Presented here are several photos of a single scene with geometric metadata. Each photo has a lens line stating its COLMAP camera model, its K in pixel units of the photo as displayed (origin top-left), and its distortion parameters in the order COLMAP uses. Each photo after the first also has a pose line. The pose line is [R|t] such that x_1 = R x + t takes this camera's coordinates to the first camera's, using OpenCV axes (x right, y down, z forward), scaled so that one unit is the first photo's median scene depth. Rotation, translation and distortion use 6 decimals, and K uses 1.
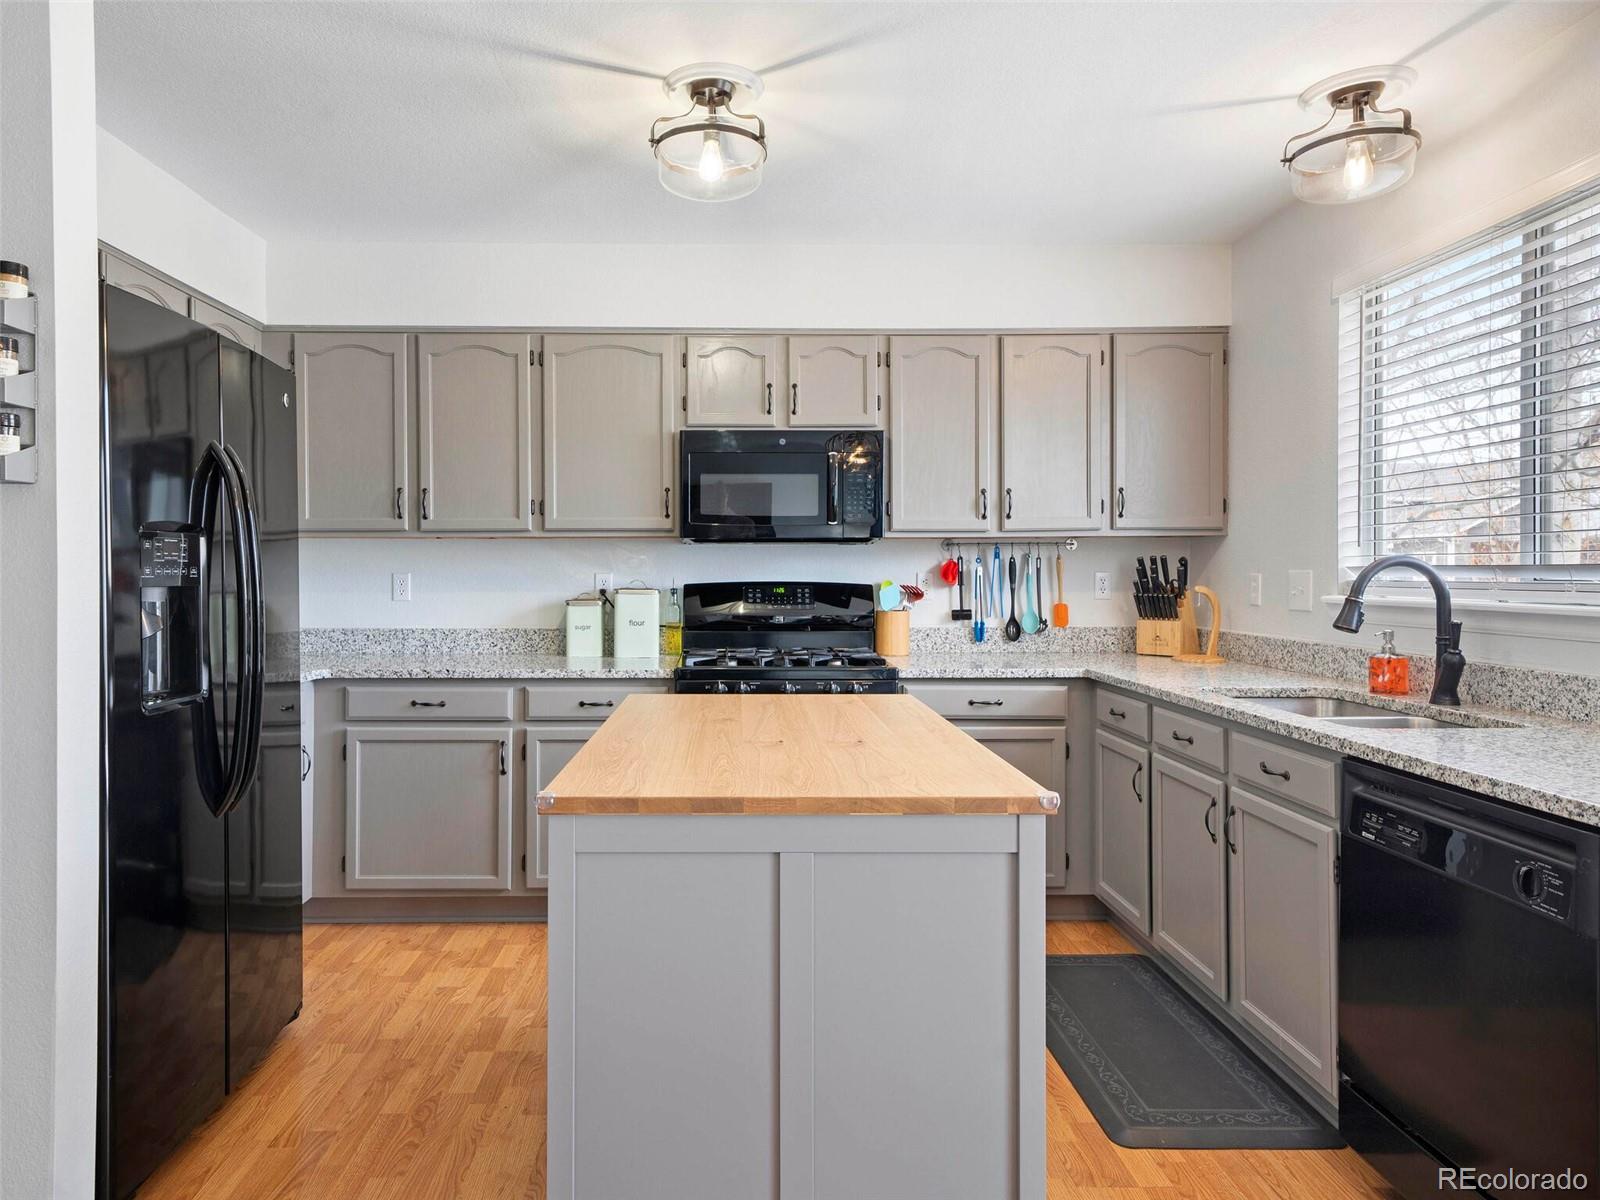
lens RADIAL K [[1003.9, 0, 732.0], [0, 1003.9, 577.7], [0, 0, 1]] dist [0.020864, 0.005215]
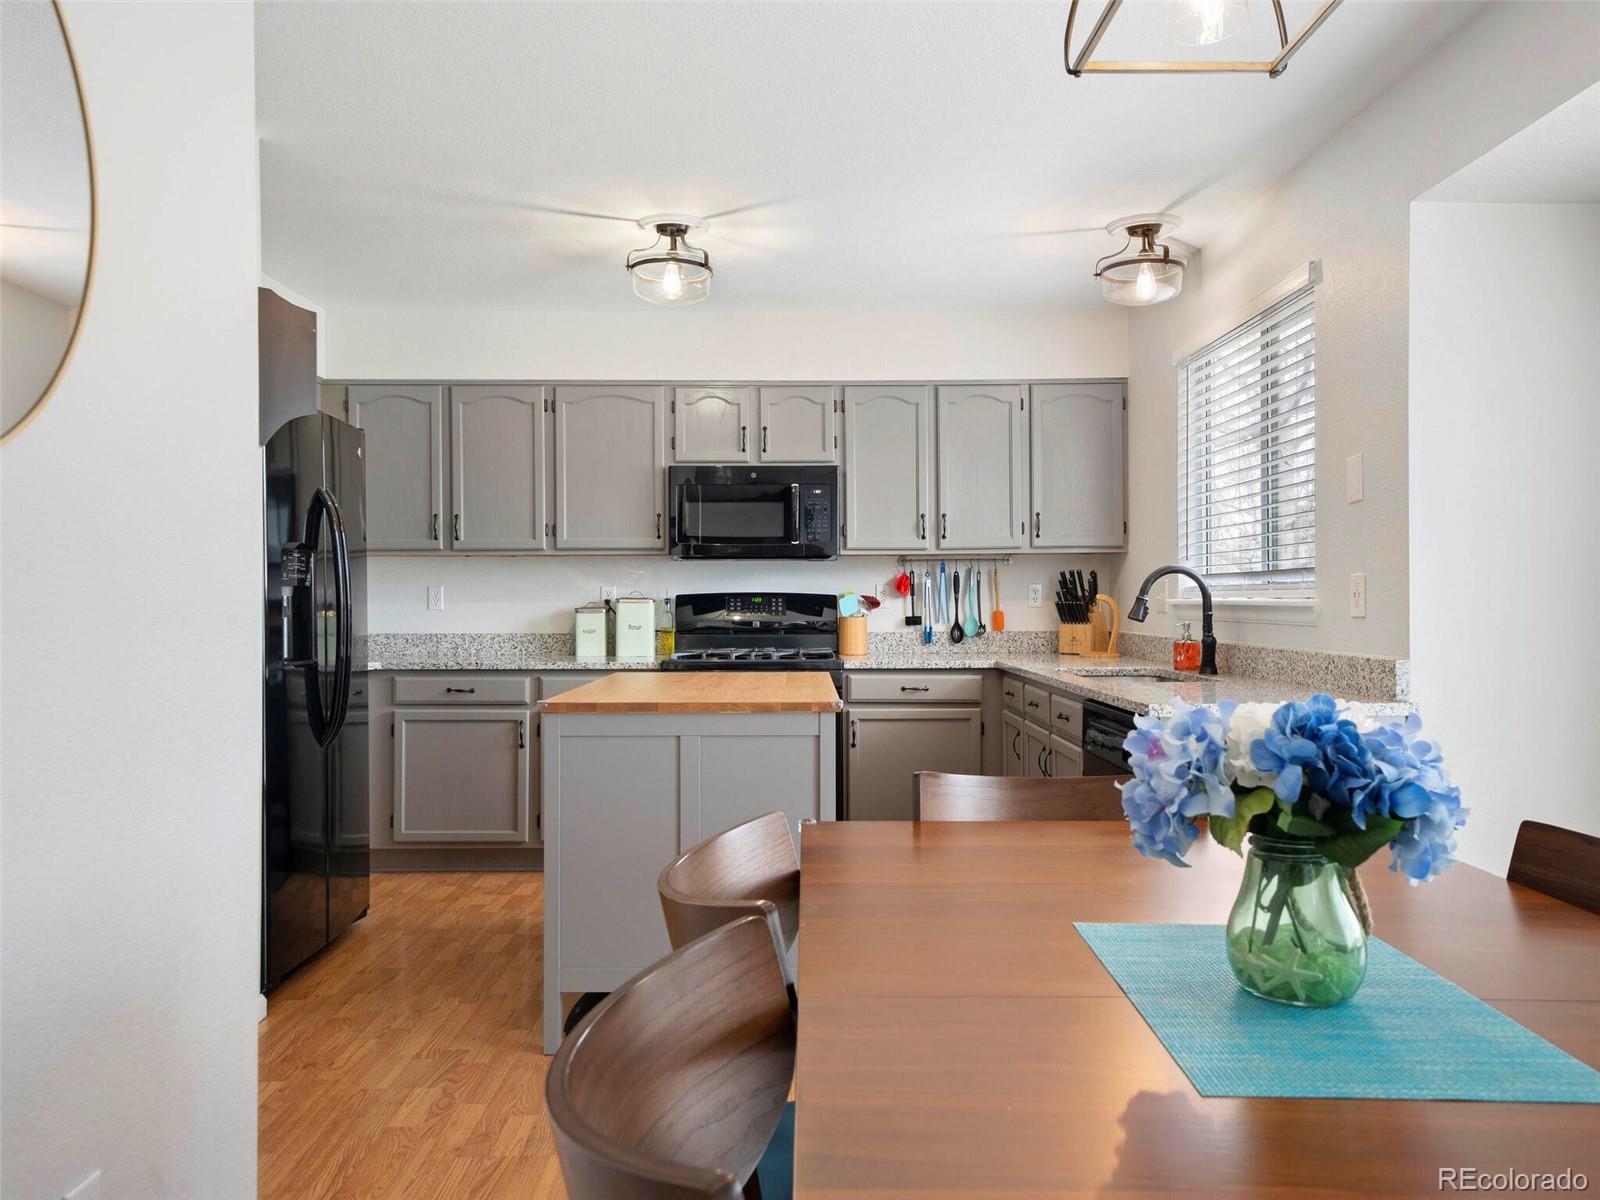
lens RADIAL K [[1195.5, 0, 788.1], [0, 1195.5, 598.6], [0, 0, 1]] dist [0.038297, -0.016158]
pose [[0.999952, -0.001892, -0.009604, 0.103548], [0.001816, 0.999967, -0.007901, 0.023422], [0.009619, 0.007883, 0.999923, -0.426044]]
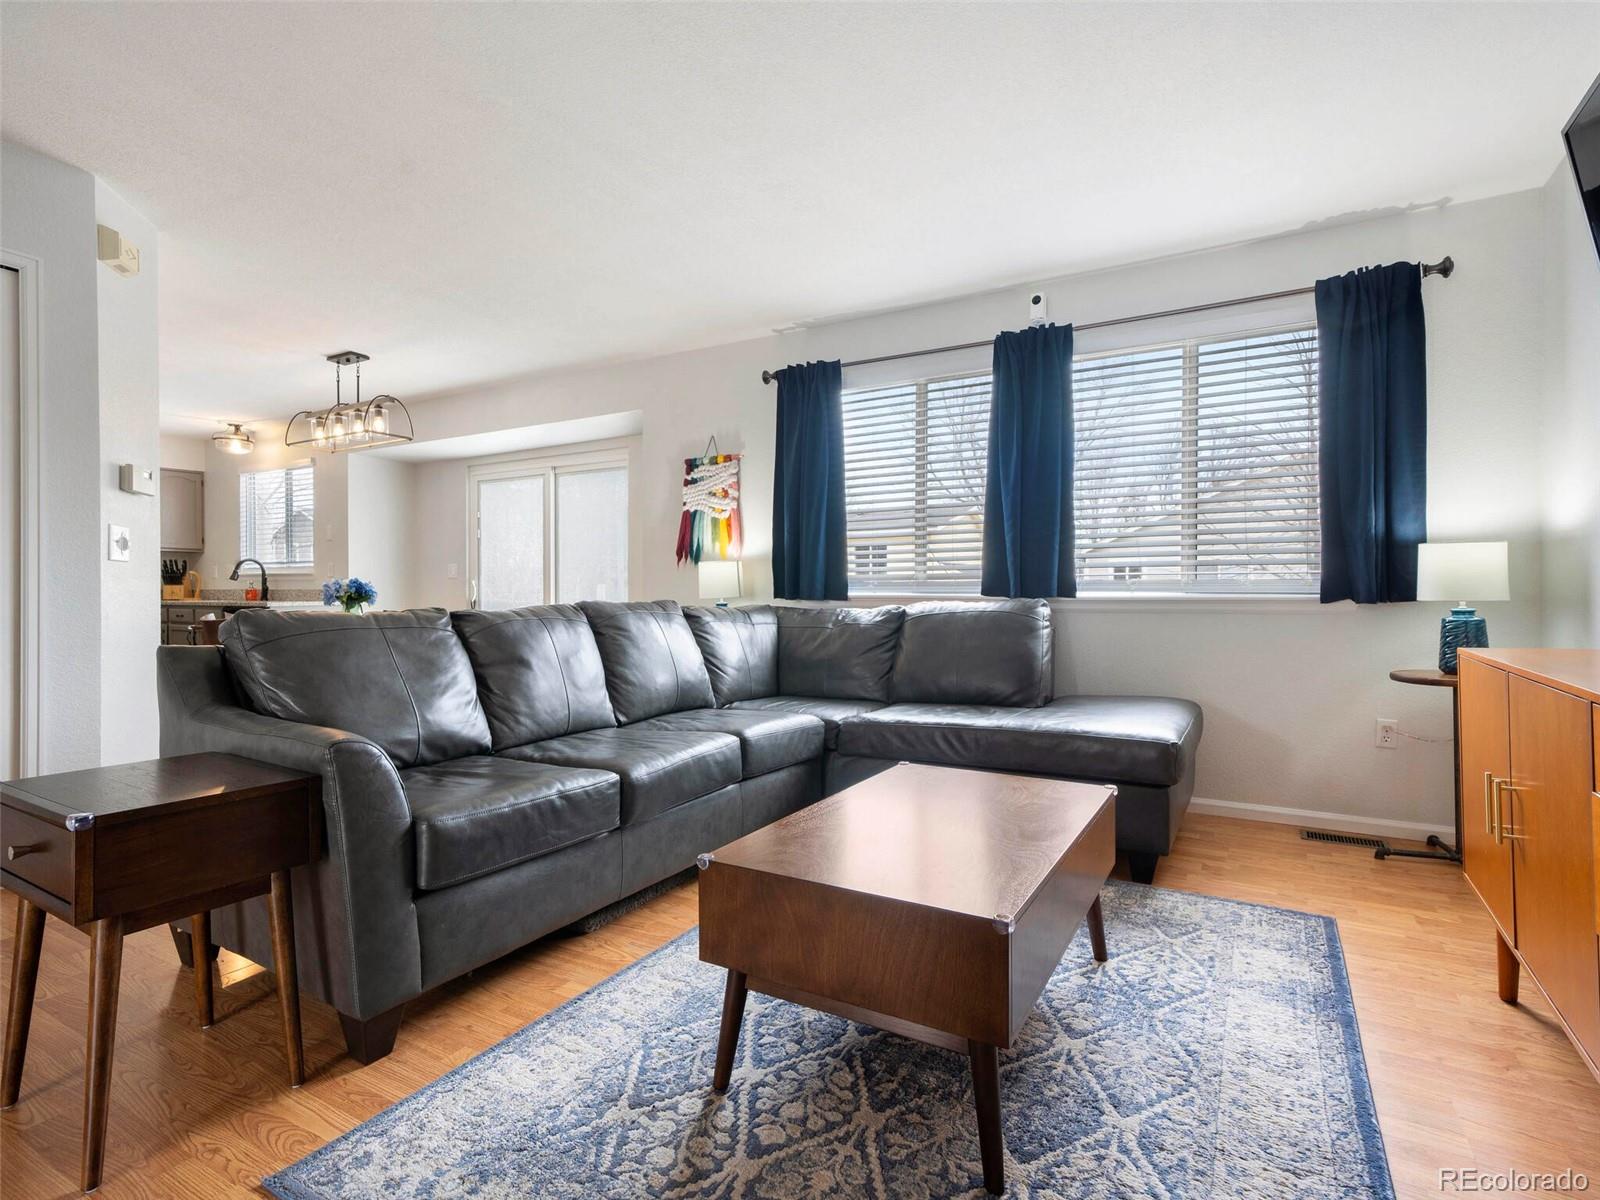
lens RADIAL K [[813.3, 0, 802.5], [0, 813.3, 589.0], [0, 0, 1]] dist [0.004962, 0.001087]
pose [[0.515099, 0.001657, 0.857129, -0.524367], [0.004980, 0.999975, -0.004926, 0.072314], [-0.857116, 0.006805, 0.515078, -1.423002]]
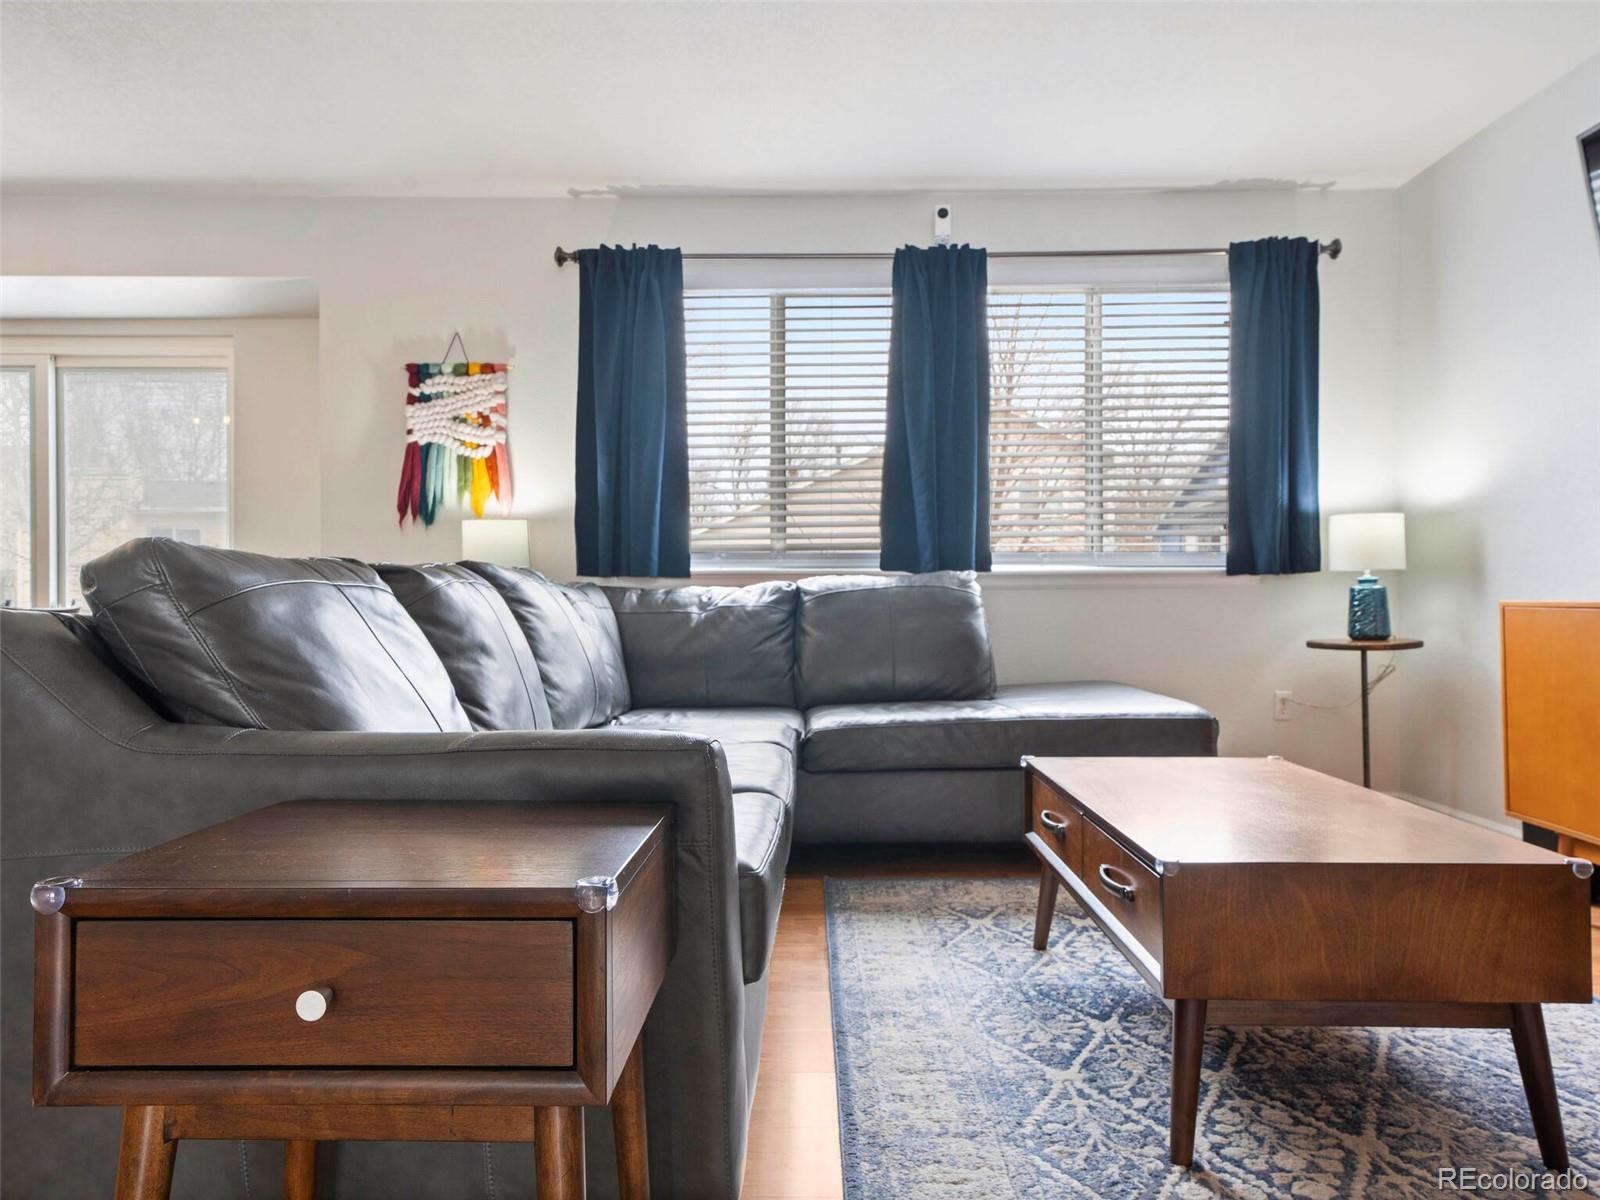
lens RADIAL K [[1067.9, 0, 802.6], [0, 1067.9, 588.2], [0, 0, 1]] dist [0.027747, -0.000963]
pose [[0.017735, 0.010321, 0.999789, -0.613574], [0.009273, 0.999902, -0.010487, 0.107119], [-0.999800, 0.009457, 0.017637, -1.016199]]
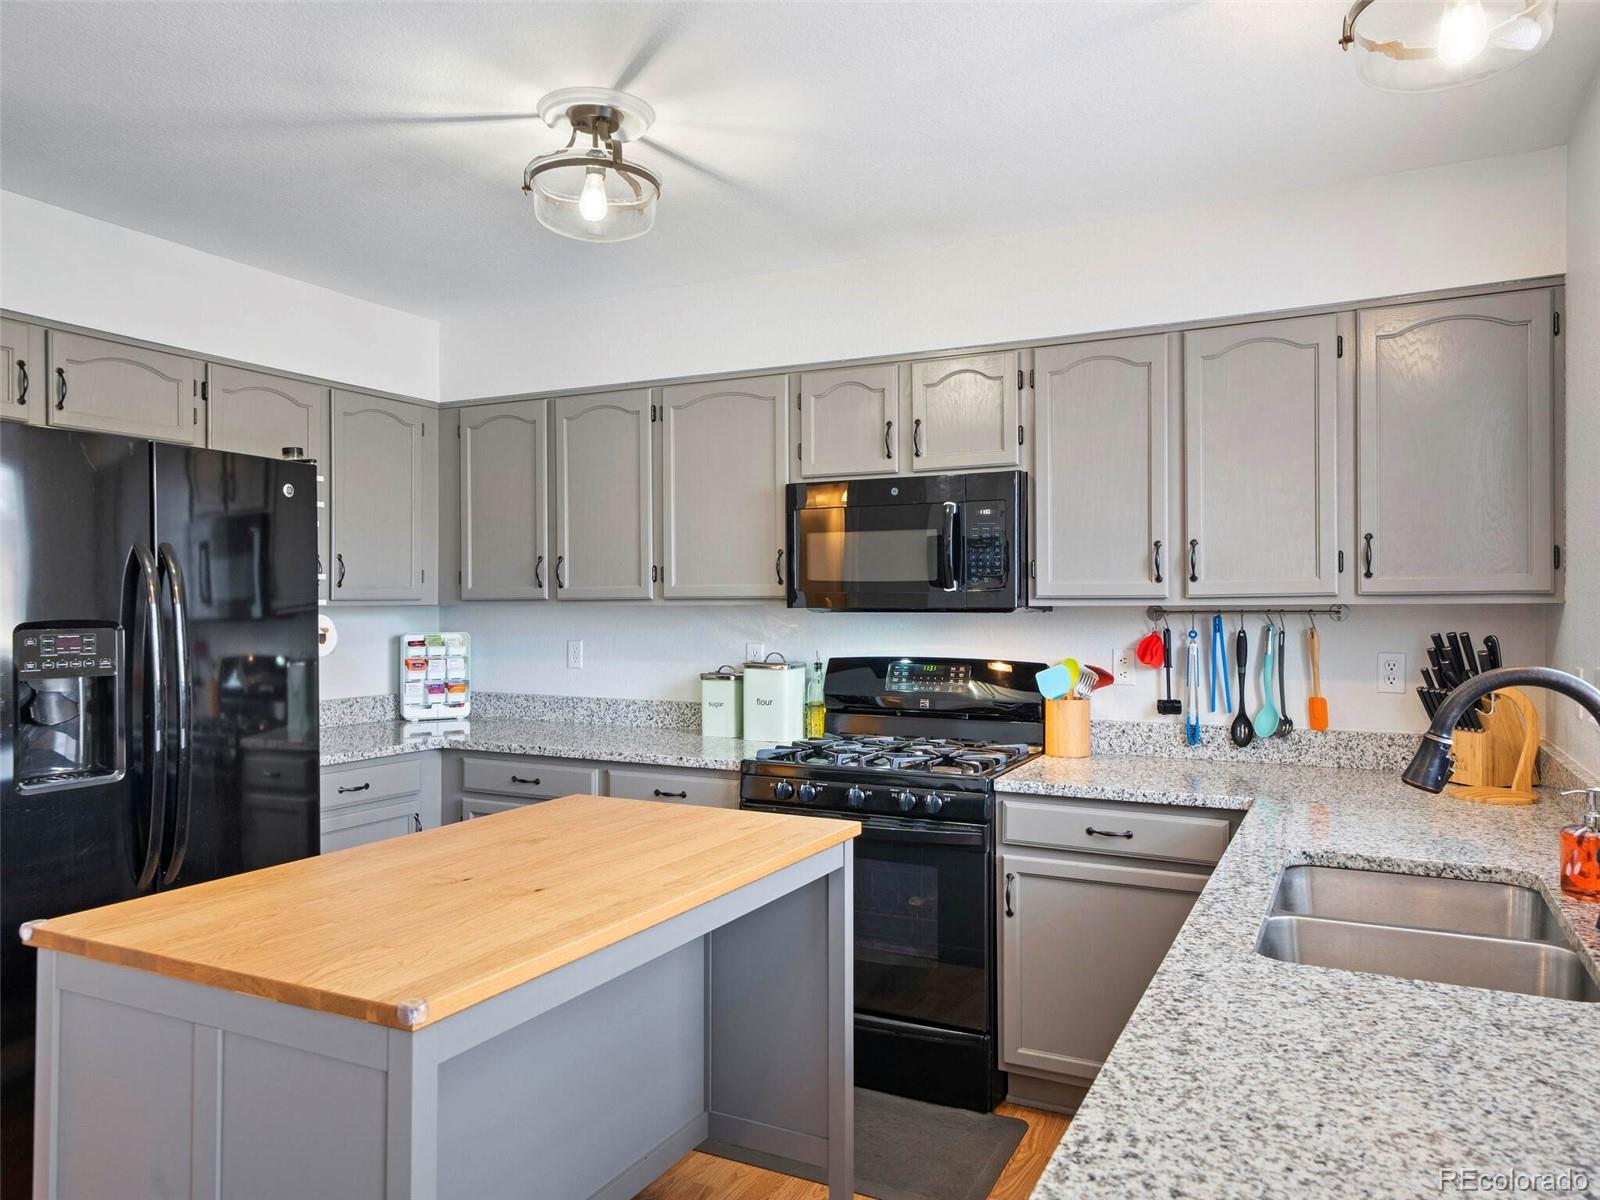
lens RADIAL K [[1112.2, 0, 791.2], [0, 1112.2, 610.5], [0, 0, 1]] dist [0.040758, -0.012294]
pose [[0.887285, 0.001829, -0.461217, 0.391150], [-0.002585, 0.999996, -0.001006, -0.035827], [0.461214, 0.002085, 0.887287, 0.146178]]
